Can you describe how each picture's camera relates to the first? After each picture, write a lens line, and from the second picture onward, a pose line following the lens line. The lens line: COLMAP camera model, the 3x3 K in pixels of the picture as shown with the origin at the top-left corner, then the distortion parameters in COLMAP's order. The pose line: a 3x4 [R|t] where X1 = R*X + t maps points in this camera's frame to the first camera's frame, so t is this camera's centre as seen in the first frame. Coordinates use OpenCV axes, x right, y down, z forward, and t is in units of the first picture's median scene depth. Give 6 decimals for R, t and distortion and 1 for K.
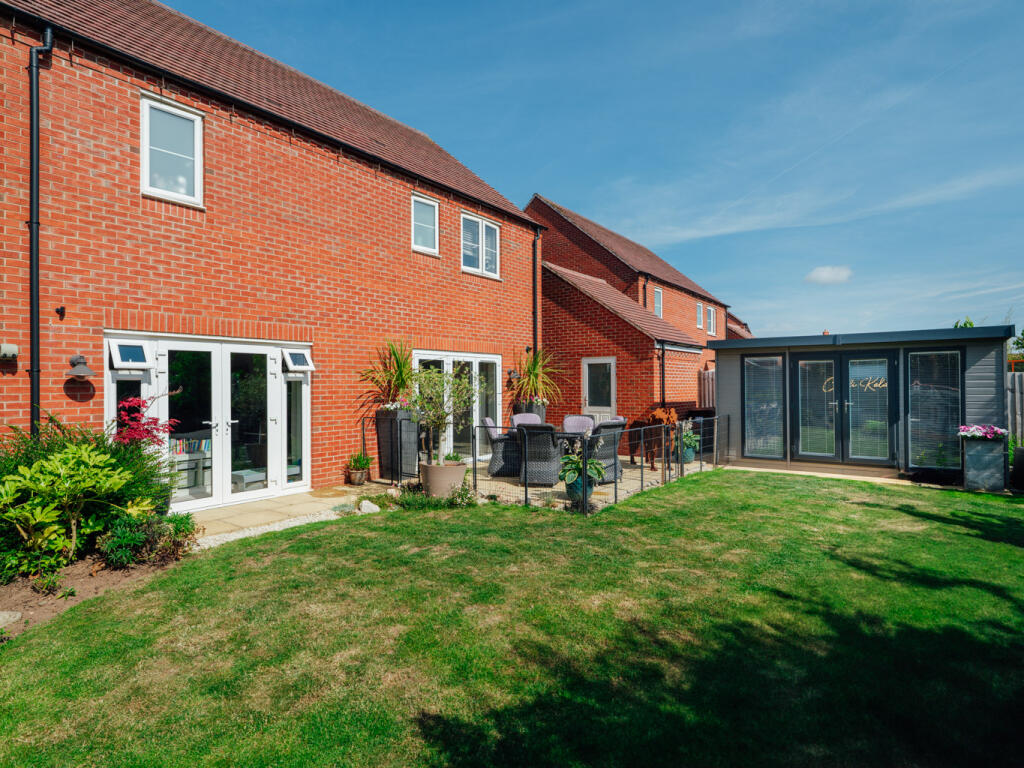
lens RADIAL K [[562.0, 0, 506.2], [0, 562.0, 380.1], [0, 0, 1]] dist [0.004185, -0.002743]
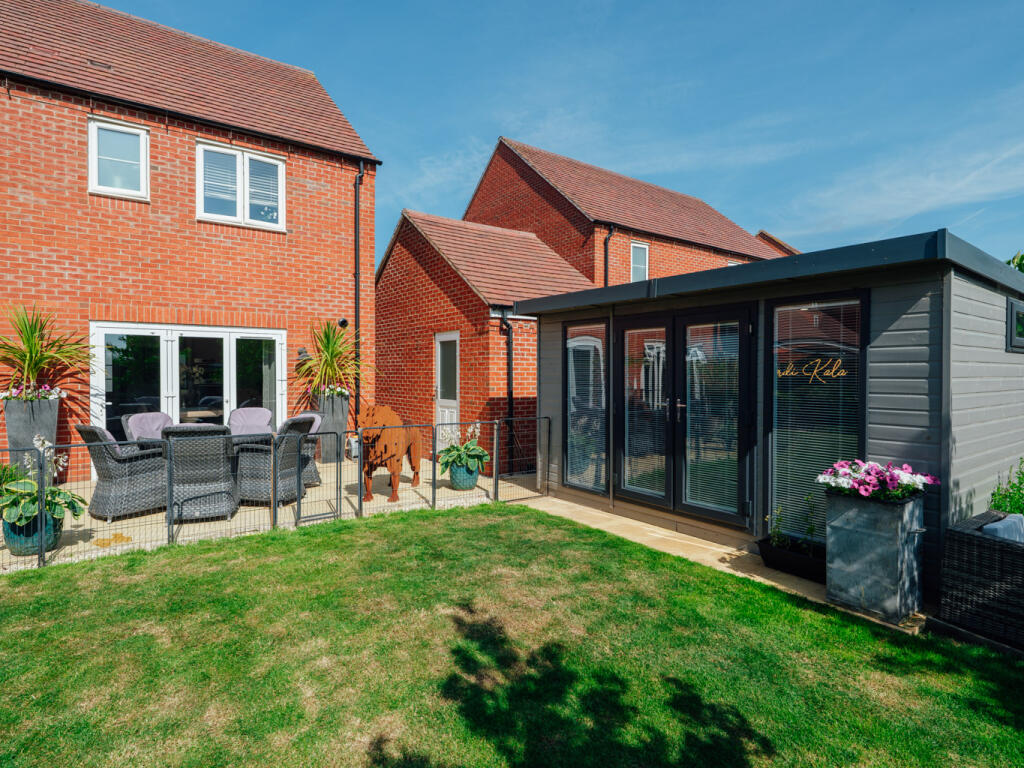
lens RADIAL K [[562.0, 0, 520.3], [0, 562.0, 379.1], [0, 0, 1]] dist [0.004185, -0.002743]
pose [[0.953986, 0.011403, -0.299635, 0.564167], [-0.005925, 0.999798, 0.019186, 0.005854], [0.299793, -0.016528, 0.953861, 0.389605]]
